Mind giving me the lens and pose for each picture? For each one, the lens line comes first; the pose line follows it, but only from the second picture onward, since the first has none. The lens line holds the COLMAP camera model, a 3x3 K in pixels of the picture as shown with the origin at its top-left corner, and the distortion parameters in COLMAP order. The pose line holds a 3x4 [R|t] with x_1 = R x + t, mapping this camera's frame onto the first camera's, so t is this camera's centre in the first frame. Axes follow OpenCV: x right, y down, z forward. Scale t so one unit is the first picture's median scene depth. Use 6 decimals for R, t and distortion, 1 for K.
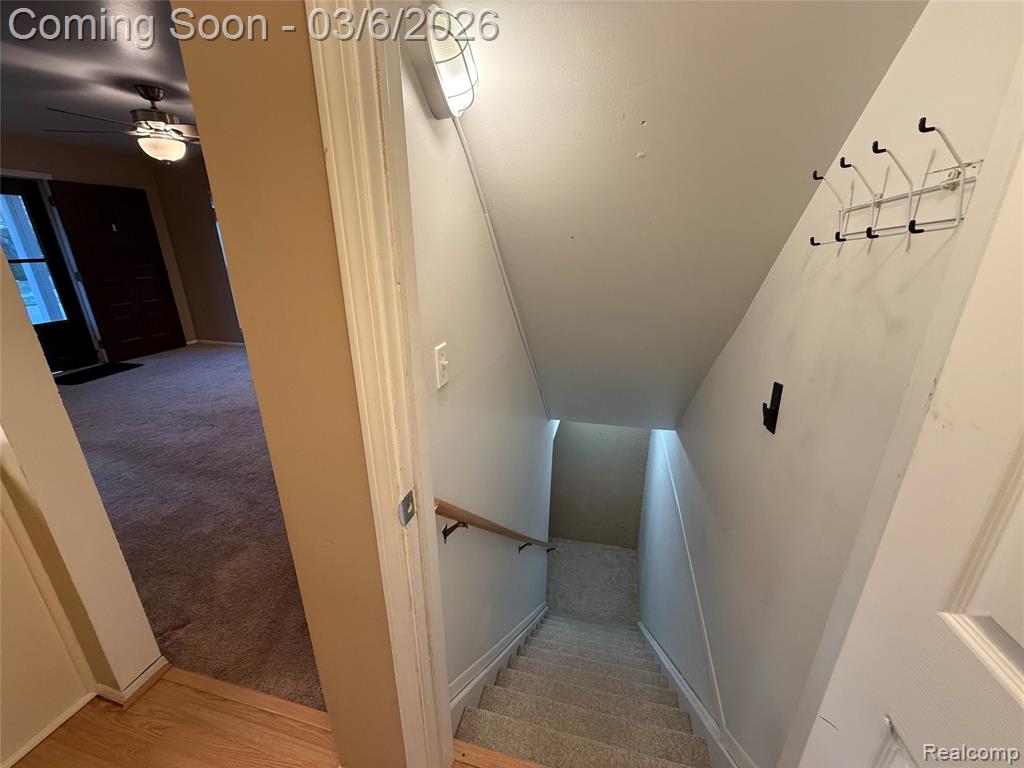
lens RADIAL K [[407.6, 0, 516.9], [0, 407.6, 388.0], [0, 0, 1]] dist [-0.000240, -0.000093]
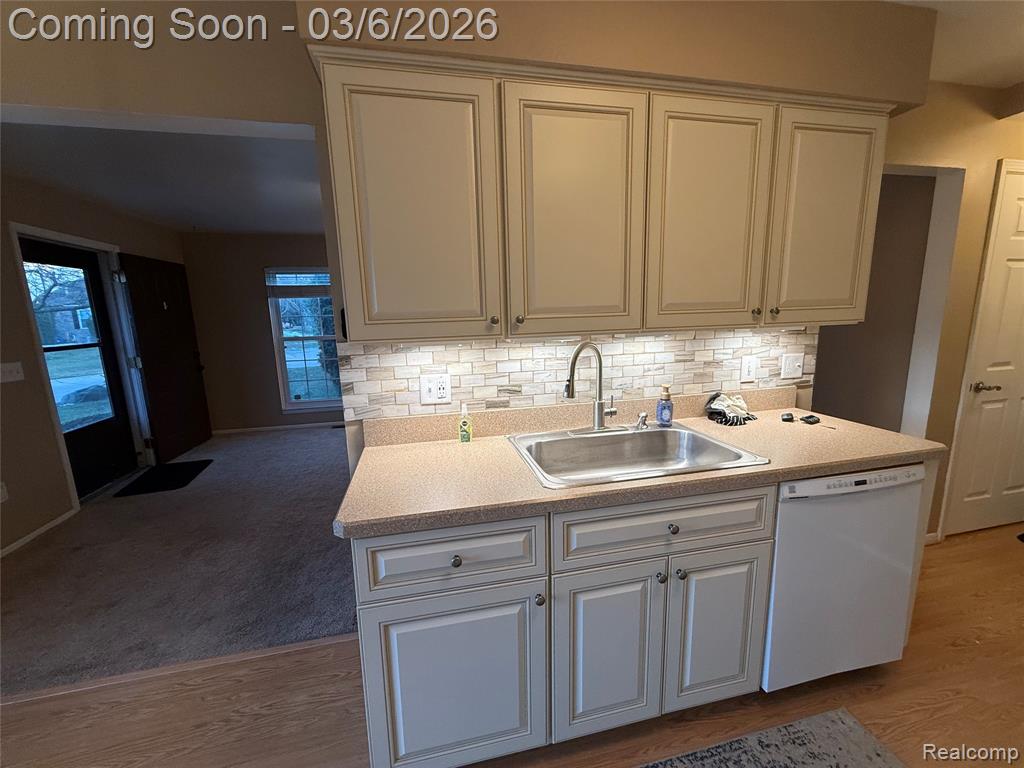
lens RADIAL K [[407.6, 0, 509.6], [0, 407.6, 386.0], [0, 0, 1]] dist [-0.000240, -0.000093]
pose [[0.895594, -0.104910, 0.432325, -0.782271], [0.175582, 0.976261, -0.126827, 0.010266], [-0.408757, 0.189494, 0.892754, -0.035183]]
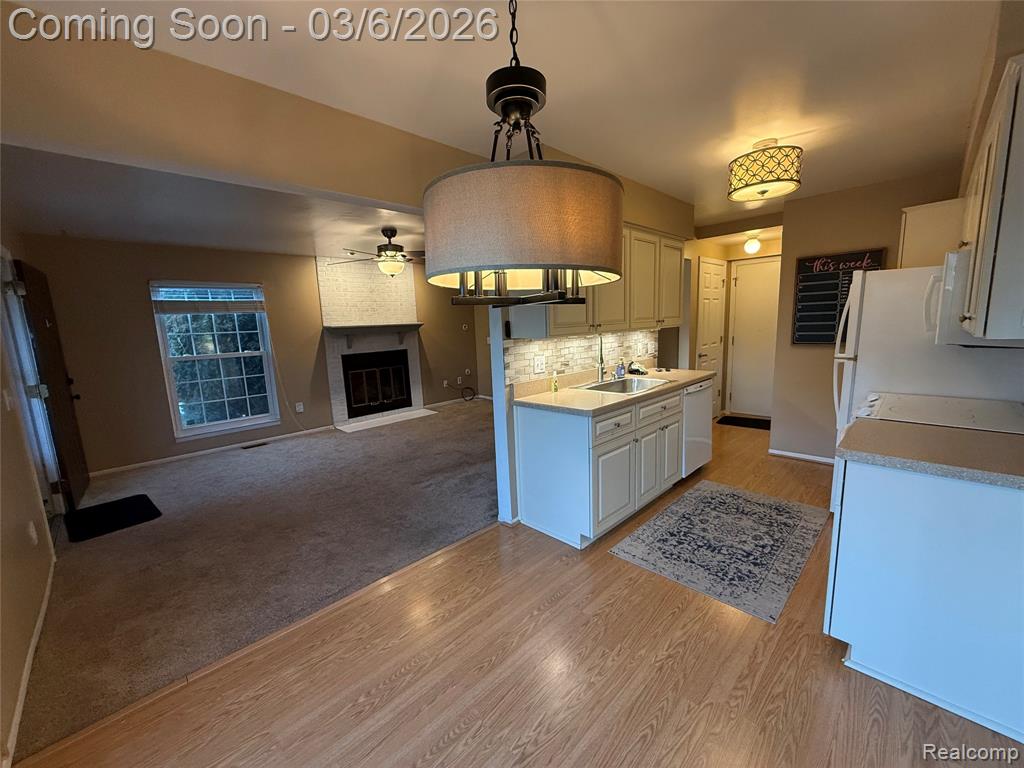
lens RADIAL K [[407.6, 0, 509.6], [0, 407.6, 385.9], [0, 0, 1]] dist [-0.000240, -0.000093]
pose [[0.526555, -0.156114, 0.835684, -1.266521], [0.320747, 0.946829, -0.025222, -0.010839], [-0.787312, 0.281324, 0.548631, 0.000530]]
